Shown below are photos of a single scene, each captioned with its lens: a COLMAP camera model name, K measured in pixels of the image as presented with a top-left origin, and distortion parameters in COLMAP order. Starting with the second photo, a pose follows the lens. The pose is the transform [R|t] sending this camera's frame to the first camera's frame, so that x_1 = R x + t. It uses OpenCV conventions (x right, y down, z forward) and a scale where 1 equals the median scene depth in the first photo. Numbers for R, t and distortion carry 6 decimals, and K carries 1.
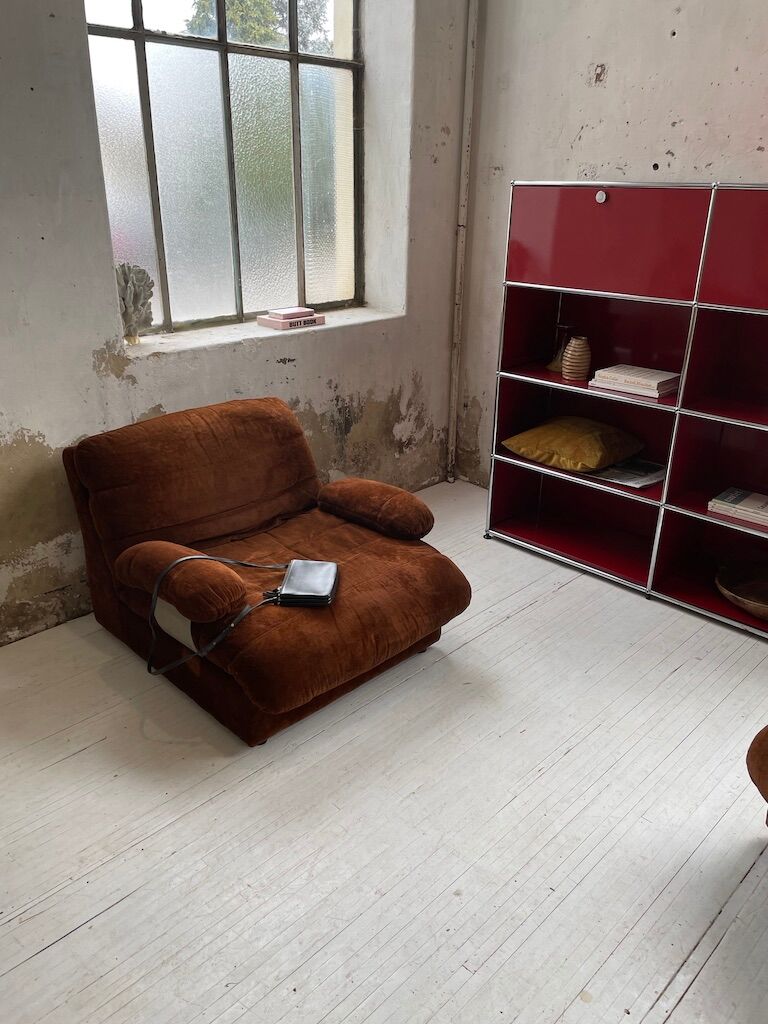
lens RADIAL K [[772.2, 0, 382.9], [0, 772.2, 509.0], [0, 0, 1]] dist [0.092755, -0.125534]
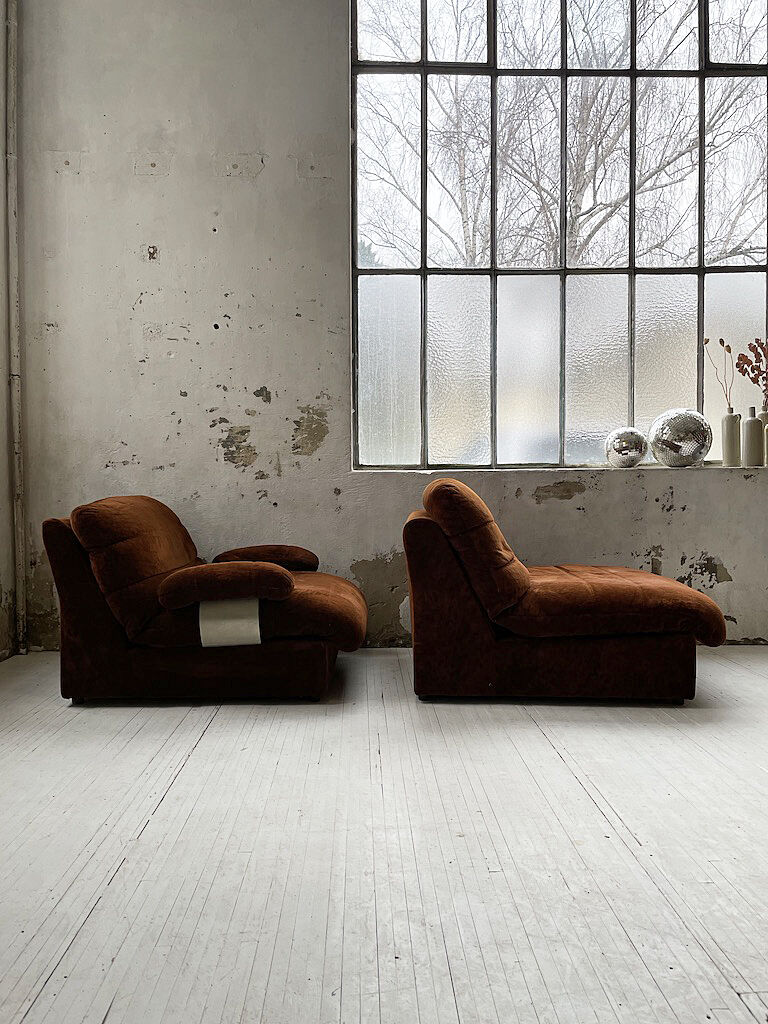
lens RADIAL K [[773.0, 0, 387.6], [0, 773.0, 506.2], [0, 0, 1]] dist [0.093428, -0.126172]
pose [[0.683681, -0.032013, 0.729078, -0.349965], [0.292525, 0.927288, -0.233594, 0.177206], [-0.668587, 0.372978, 0.643334, 0.143253]]
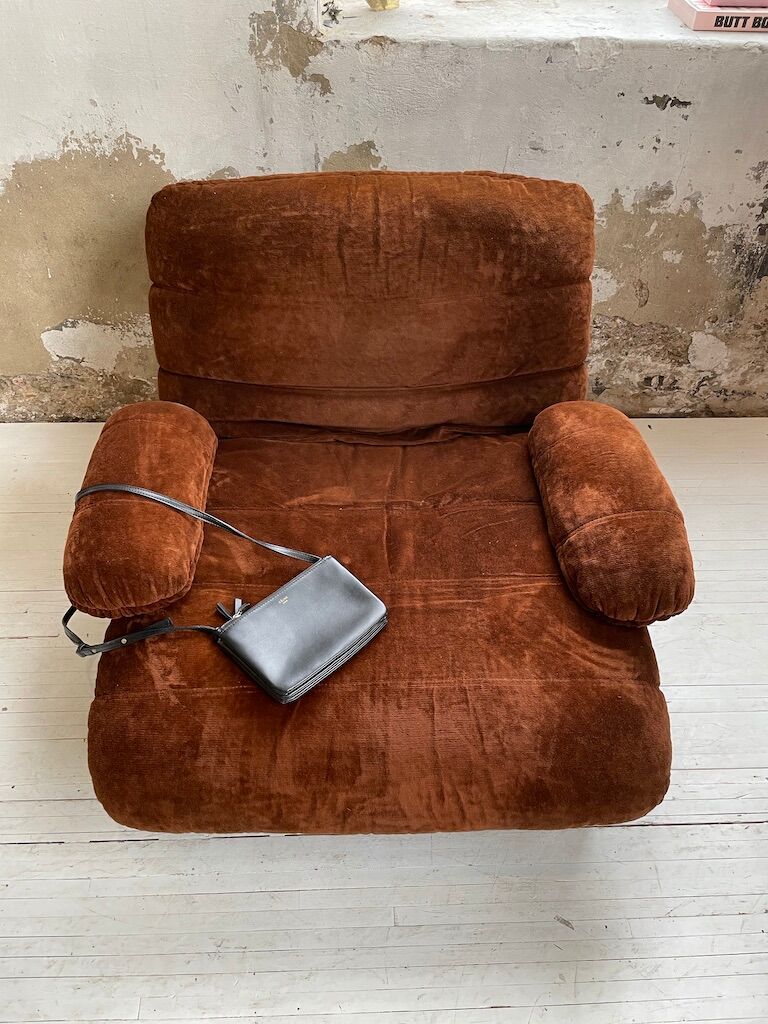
lens RADIAL K [[778.2, 0, 384.5], [0, 778.2, 505.1], [0, 0, 1]] dist [0.075129, -0.101833]
pose [[0.729558, 0.494119, -0.472855, 0.103677], [-0.275822, 0.845244, 0.457695, -0.157539], [0.625833, -0.203492, 0.752943, 0.476869]]
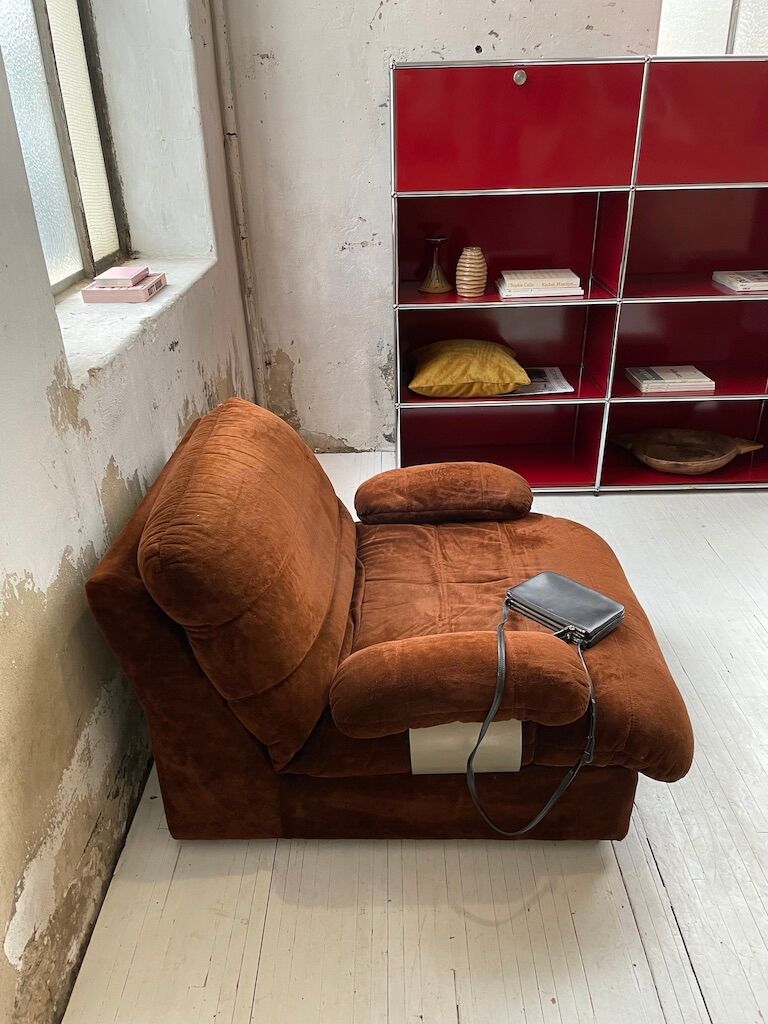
lens RADIAL K [[772.2, 0, 382.9], [0, 772.2, 509.0], [0, 0, 1]] dist [0.092755, -0.125534]
pose [[0.712781, -0.344674, 0.610854, -0.460660], [0.300410, 0.937020, 0.178176, -0.126591], [-0.633796, 0.056506, 0.771434, 0.381927]]
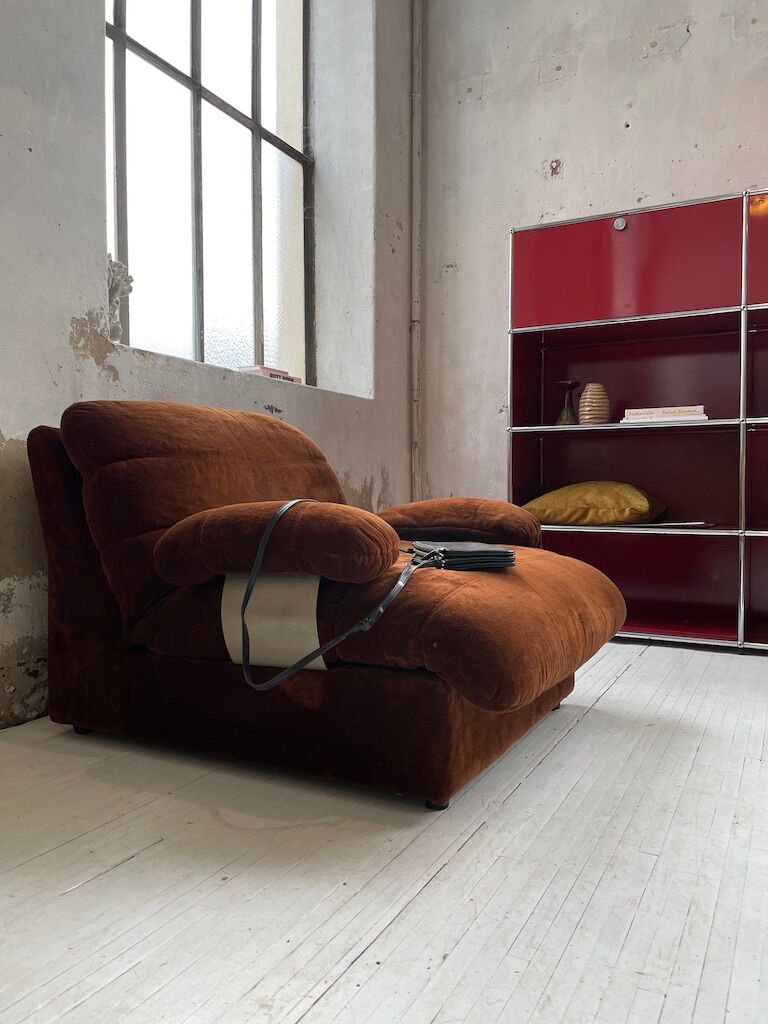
lens RADIAL K [[774.8, 0, 383.9], [0, 774.8, 508.6], [0, 0, 1]] dist [0.089482, -0.118507]
pose [[0.955593, -0.018337, 0.294118, -0.258568], [0.124001, 0.930424, -0.344870, 0.203783], [-0.267330, 0.366026, 0.891381, 0.284534]]
